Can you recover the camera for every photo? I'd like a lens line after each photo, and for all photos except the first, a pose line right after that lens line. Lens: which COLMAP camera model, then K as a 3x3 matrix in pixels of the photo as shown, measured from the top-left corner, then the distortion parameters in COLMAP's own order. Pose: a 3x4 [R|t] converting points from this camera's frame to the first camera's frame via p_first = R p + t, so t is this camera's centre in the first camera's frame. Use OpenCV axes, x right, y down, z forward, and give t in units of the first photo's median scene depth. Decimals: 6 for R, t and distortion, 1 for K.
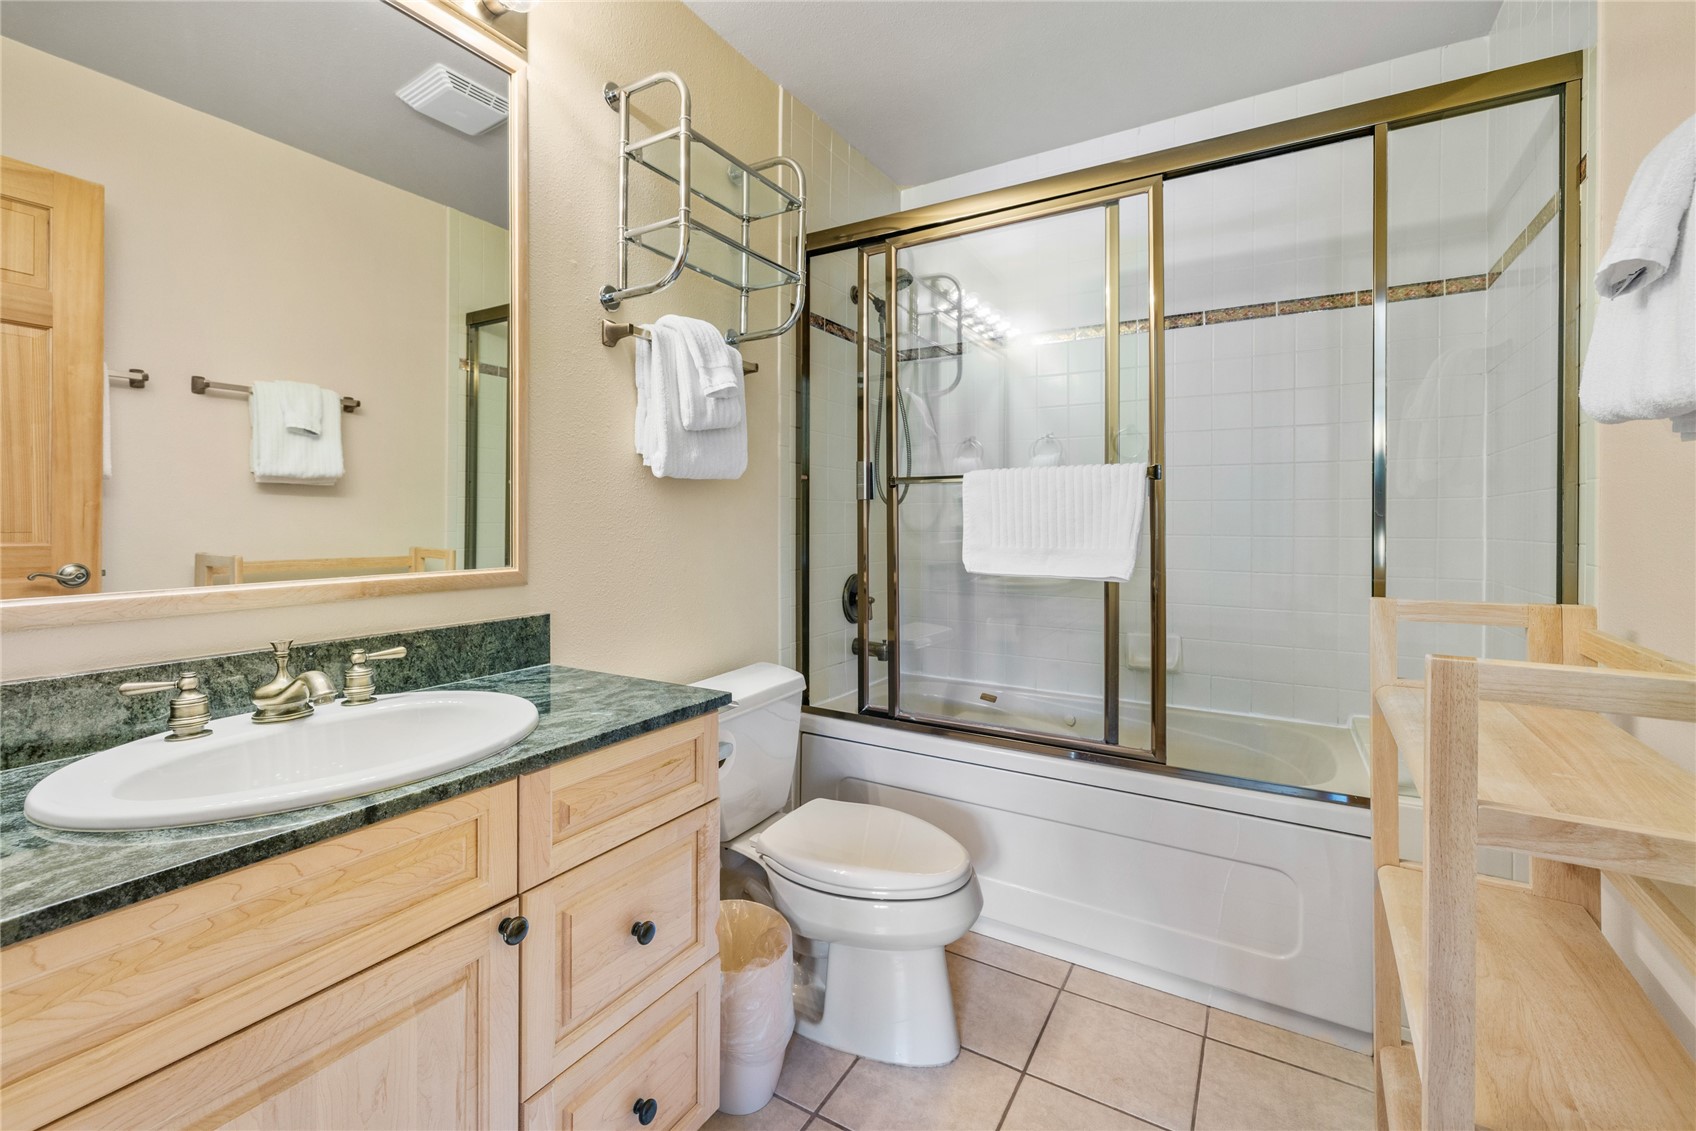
lens RADIAL K [[742.6, 0, 849.1], [0, 742.6, 518.3], [0, 0, 1]] dist [0.018559, 0.000219]
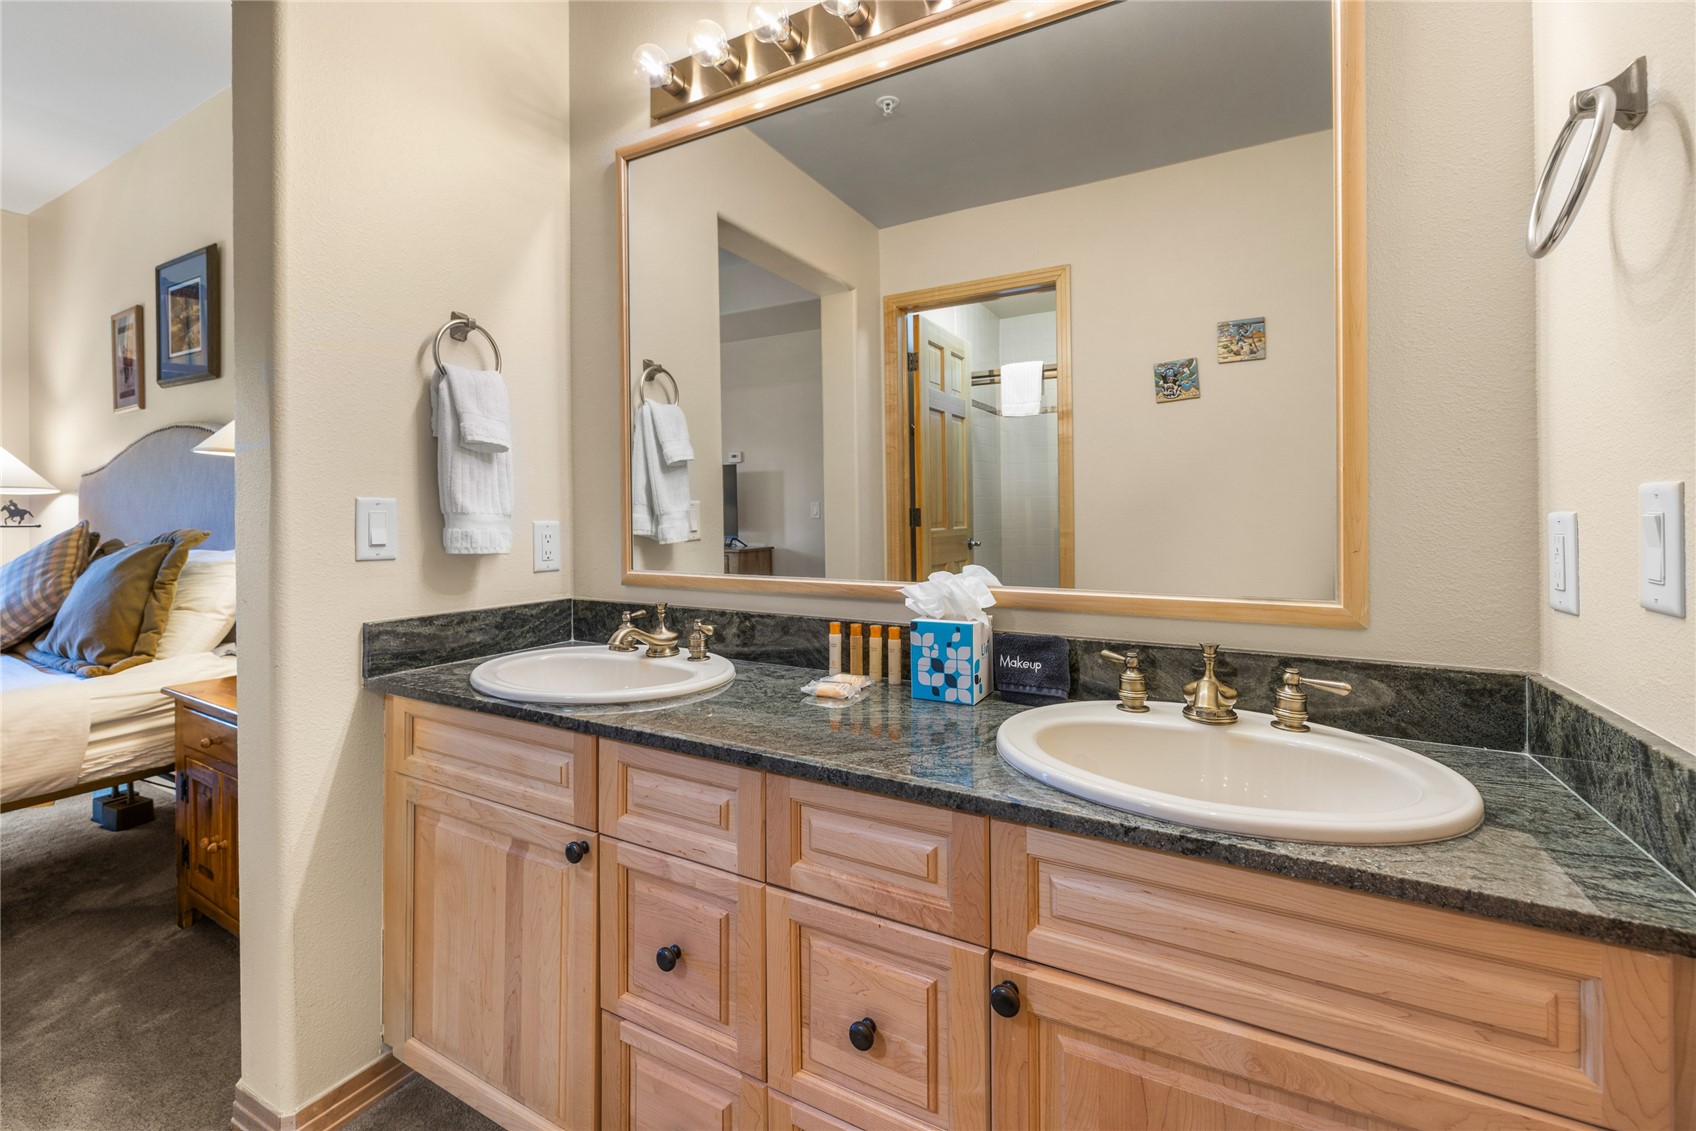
lens RADIAL K [[742.6, 0, 849.1], [0, 742.6, 518.3], [0, 0, 1]] dist [0.018559, 0.000219]
pose [[0.013867, -0.001884, -0.999902, 0.269557], [-0.002549, 0.999995, -0.001920, -0.003808], [0.999901, 0.002575, 0.013862, 0.508568]]
